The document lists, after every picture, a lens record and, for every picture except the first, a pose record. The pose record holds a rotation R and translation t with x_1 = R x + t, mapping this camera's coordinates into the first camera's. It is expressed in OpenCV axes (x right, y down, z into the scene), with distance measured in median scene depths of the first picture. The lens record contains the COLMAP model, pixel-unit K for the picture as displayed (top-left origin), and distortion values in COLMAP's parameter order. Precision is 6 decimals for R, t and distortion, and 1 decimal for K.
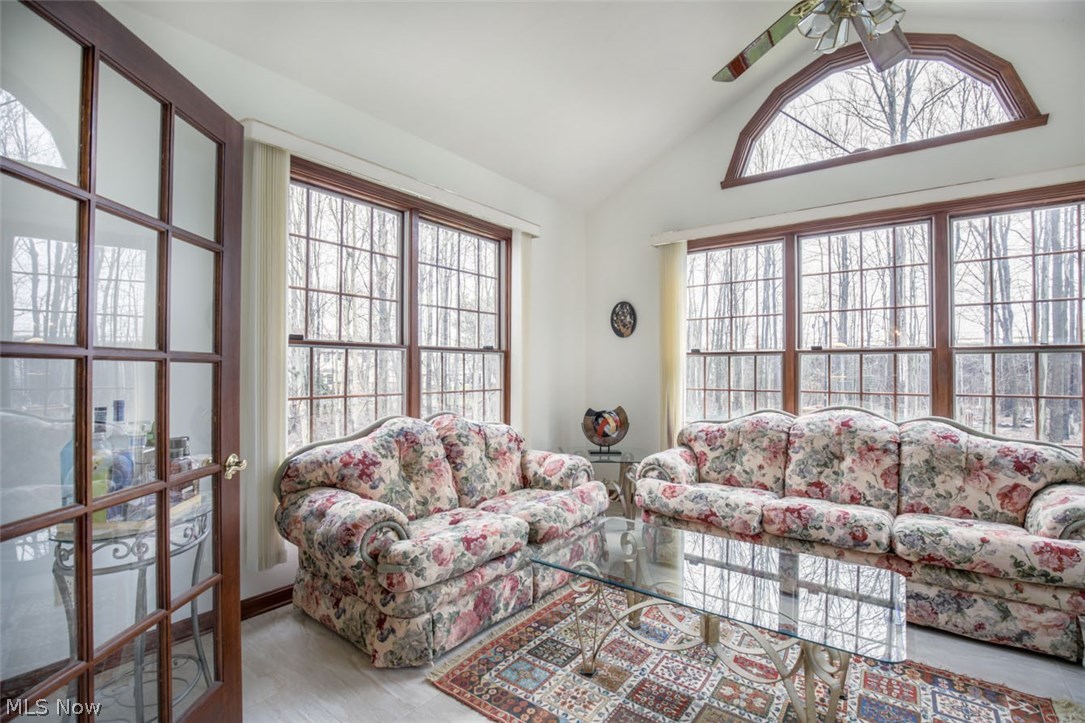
lens RADIAL K [[501.7, 0, 546.9], [0, 501.7, 363.0], [0, 0, 1]] dist [-0.017789, 0.000847]
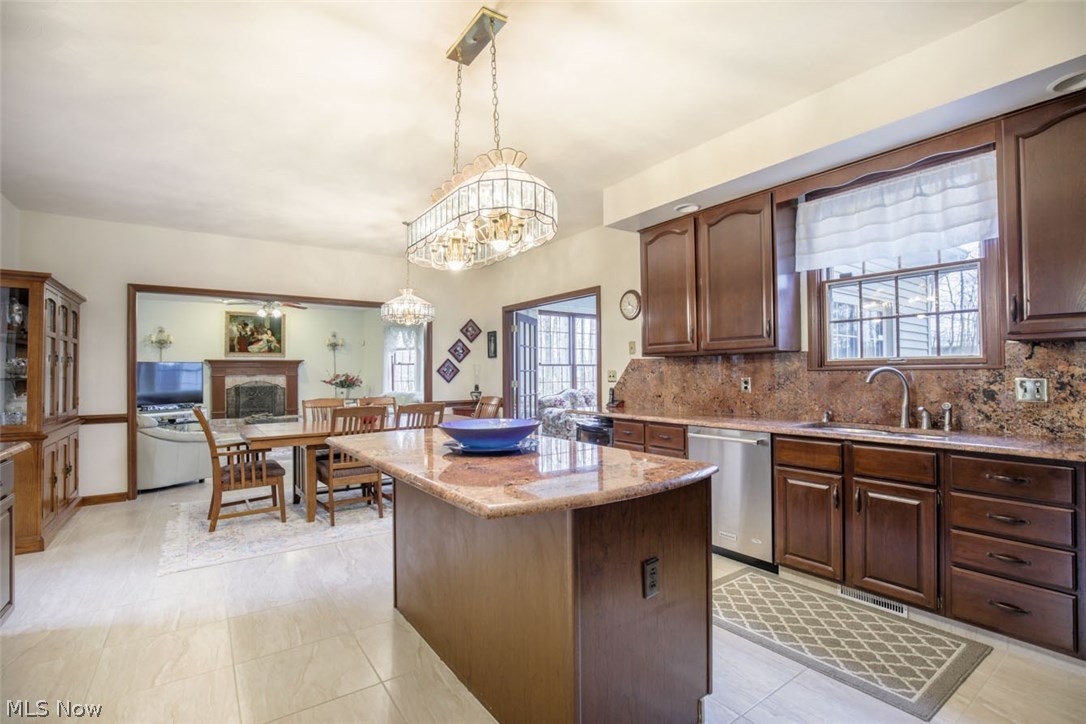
lens RADIAL K [[502.2, 0, 543.1], [0, 502.2, 368.4], [0, 0, 1]] dist [-0.017789, 0.000847]
pose [[0.953560, -0.011804, -0.300973, 0.491953], [0.011222, 0.999930, -0.003661, -0.005574], [0.300995, 0.000114, 0.953626, -2.052195]]
